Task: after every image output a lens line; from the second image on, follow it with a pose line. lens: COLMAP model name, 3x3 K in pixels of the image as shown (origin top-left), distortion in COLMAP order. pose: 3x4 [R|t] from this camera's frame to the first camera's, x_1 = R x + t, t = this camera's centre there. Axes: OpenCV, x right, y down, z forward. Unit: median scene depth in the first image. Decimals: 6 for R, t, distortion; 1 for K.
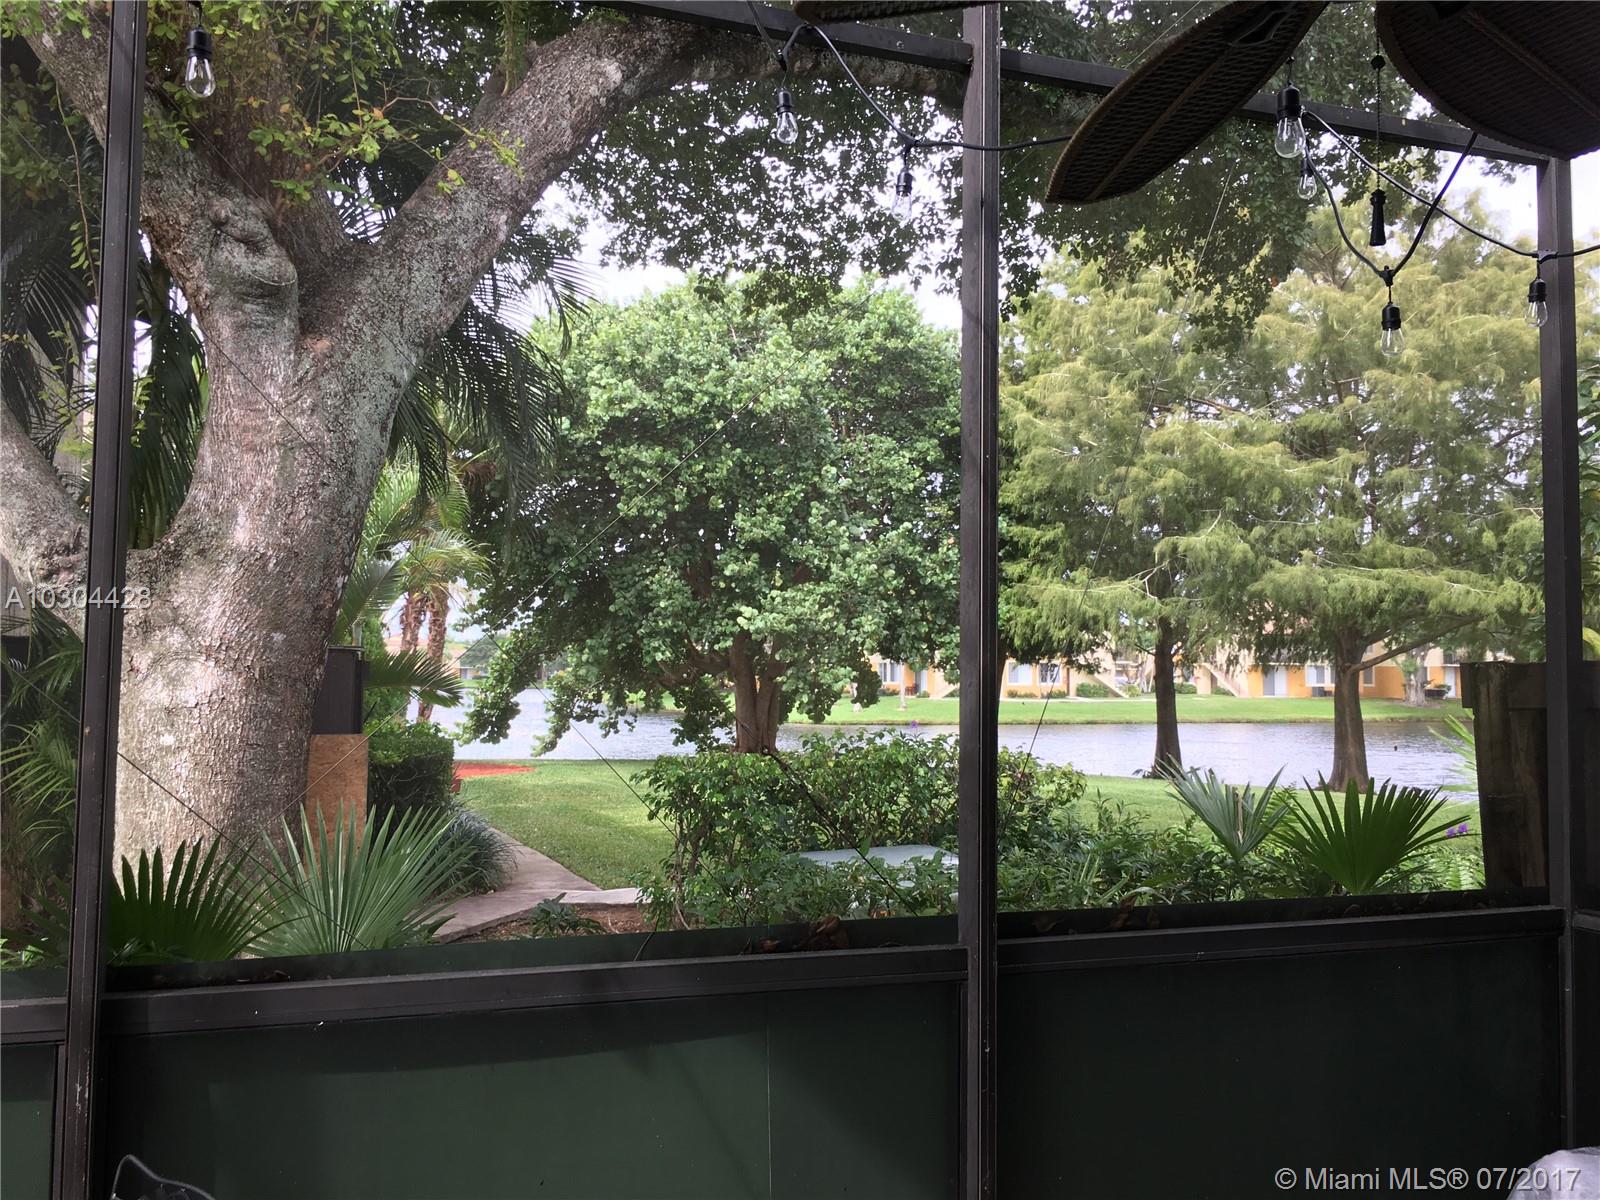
lens RADIAL K [[1334.3, 0, 803.1], [0, 1334.3, 596.4], [0, 0, 1]] dist [0.078272, 0.000177]
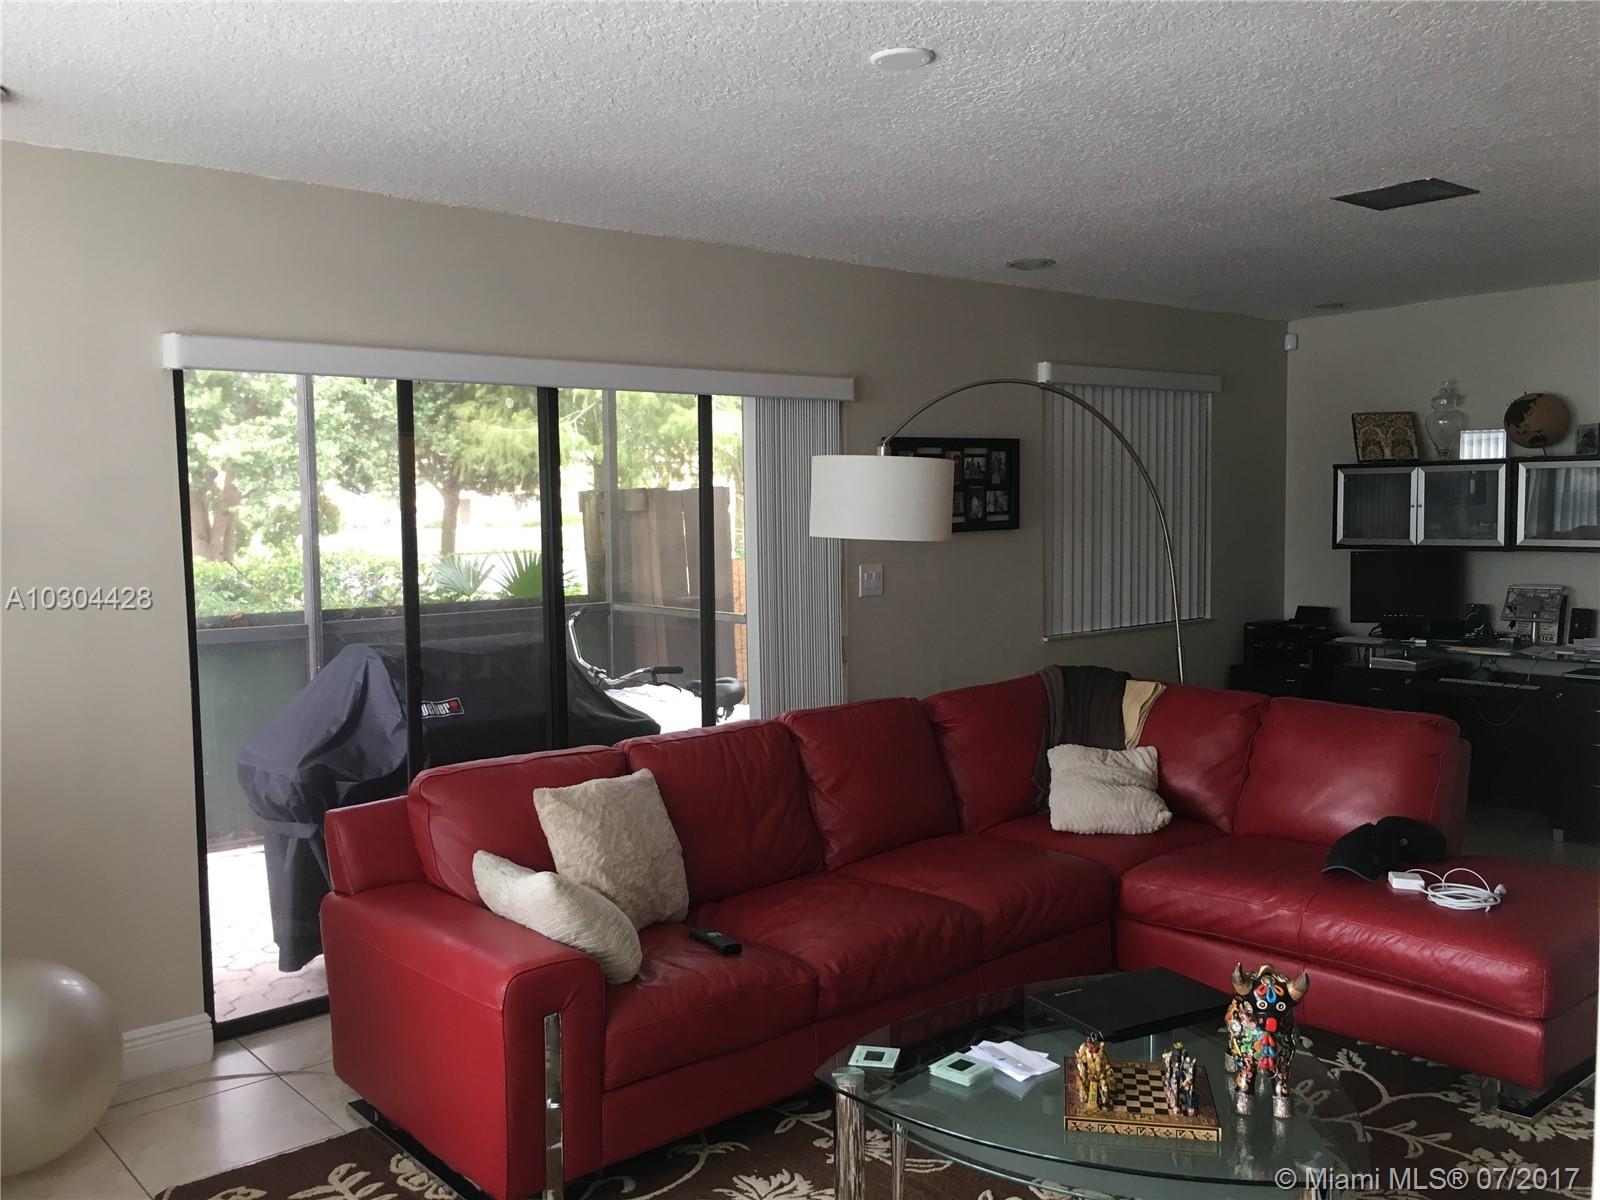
lens RADIAL K [[1334.3, 0, 803.6], [0, 1334.3, 600.4], [0, 0, 1]] dist [0.078272, 0.000177]
pose [[0.929580, -0.032468, 0.367188, 0.011308], [-0.014345, 0.992173, 0.124046, -0.008657], [-0.368342, -0.120578, 0.921838, -0.206980]]
